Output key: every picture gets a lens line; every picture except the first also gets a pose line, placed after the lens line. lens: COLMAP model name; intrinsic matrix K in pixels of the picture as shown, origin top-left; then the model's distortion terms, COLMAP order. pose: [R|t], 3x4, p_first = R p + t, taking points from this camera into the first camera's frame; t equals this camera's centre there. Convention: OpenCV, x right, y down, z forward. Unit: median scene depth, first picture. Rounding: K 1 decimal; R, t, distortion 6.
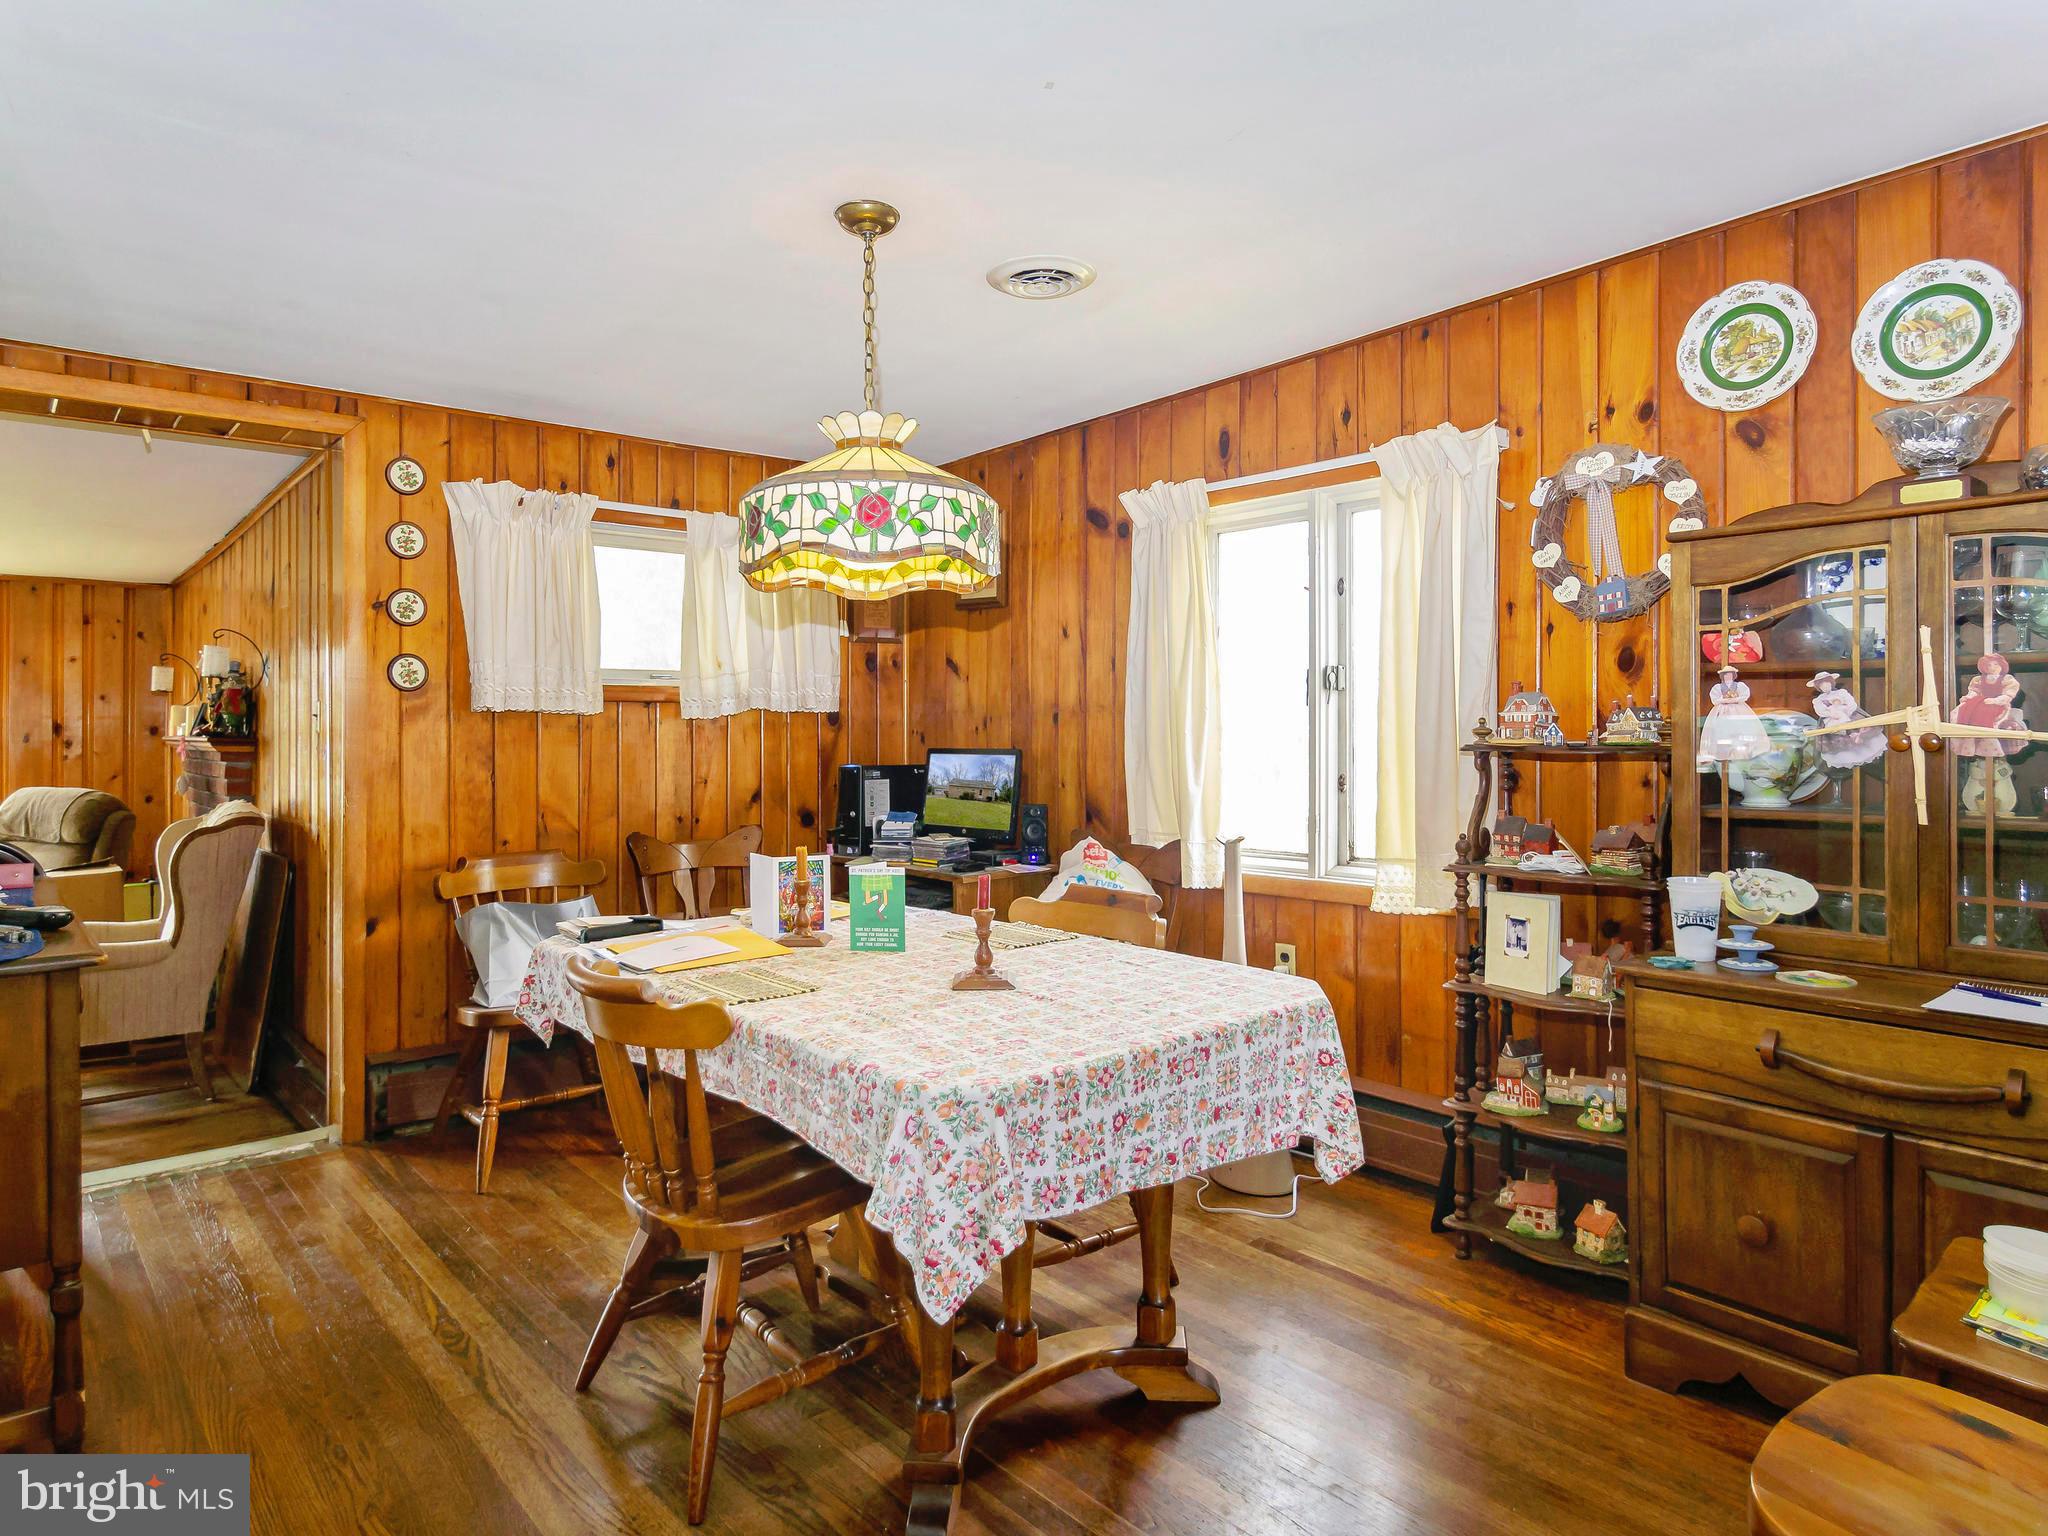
lens RADIAL K [[1230.1, 0, 1024.0], [0, 1230.1, 768.0], [0, 0, 1]] dist [-0.002275, -0.001198]
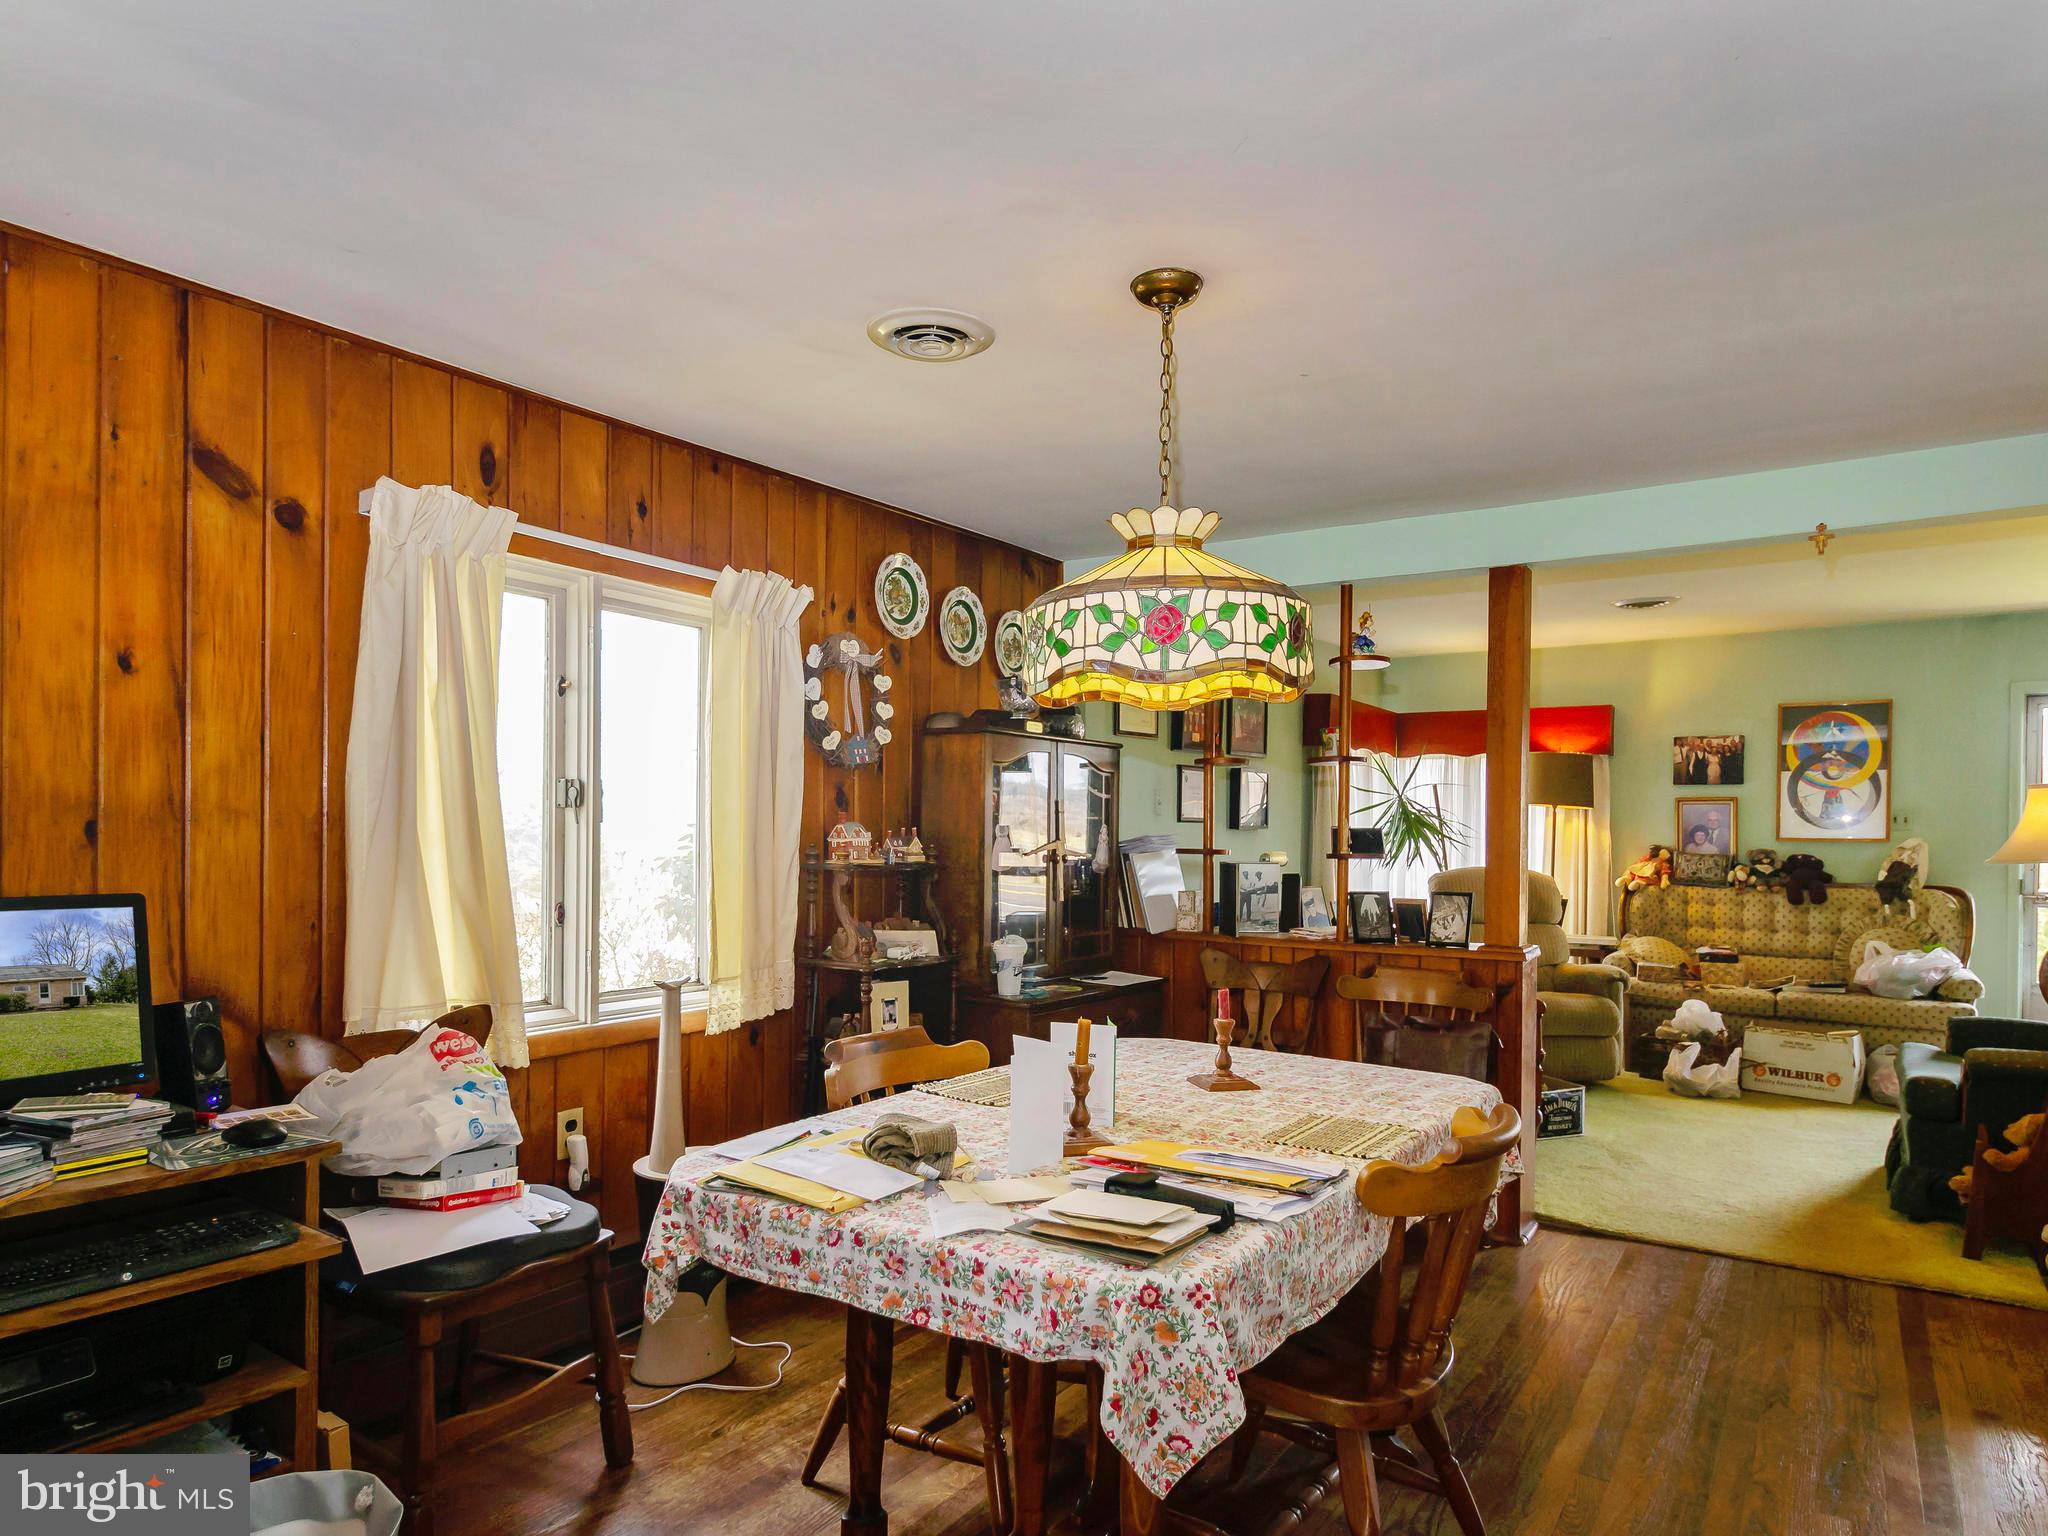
lens RADIAL K [[1235.7, 0, 1031.9], [0, 1235.7, 856.8], [0, 0, 1]] dist [-0.004015, -0.014114]
pose [[-0.268505, -0.012793, 0.963193, -0.856325], [0.019788, 0.999628, 0.018793, -0.046334], [-0.963075, 0.024106, -0.268151, 1.178317]]
